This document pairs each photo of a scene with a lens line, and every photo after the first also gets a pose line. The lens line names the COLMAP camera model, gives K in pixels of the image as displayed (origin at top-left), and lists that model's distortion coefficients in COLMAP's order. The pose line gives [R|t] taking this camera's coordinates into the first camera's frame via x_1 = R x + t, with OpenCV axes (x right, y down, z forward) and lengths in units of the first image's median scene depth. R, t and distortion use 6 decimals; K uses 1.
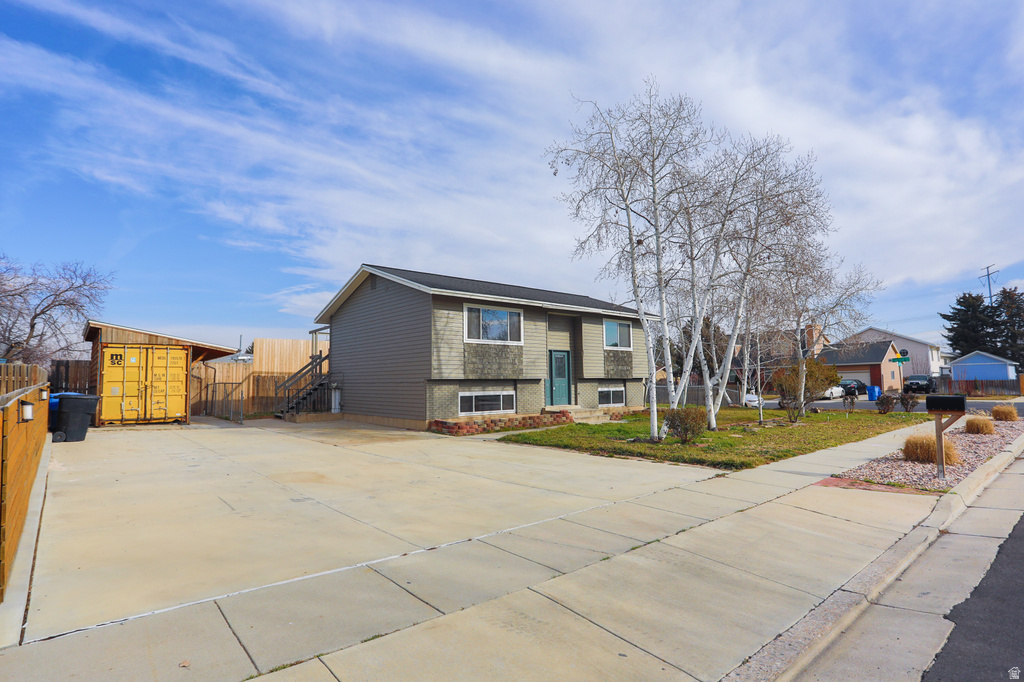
lens RADIAL K [[503.5, 0, 510.9], [0, 503.5, 334.4], [0, 0, 1]] dist [-0.028315, 0.000440]
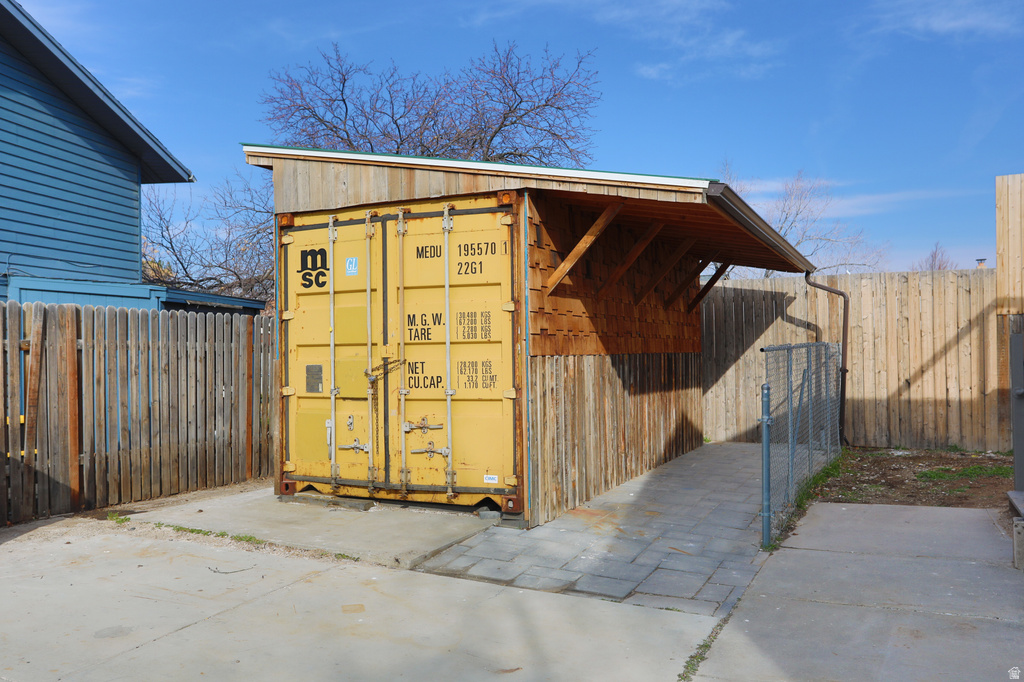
lens RADIAL K [[835.4, 0, 512.0], [0, 835.4, 341.0], [0, 0, 1]] dist [0.000432, 0.000734]
pose [[0.378330, 0.003287, -0.925665, -0.299345], [0.095096, 0.994565, 0.042399, 0.080422], [0.920773, -0.104068, 0.375961, 0.892988]]
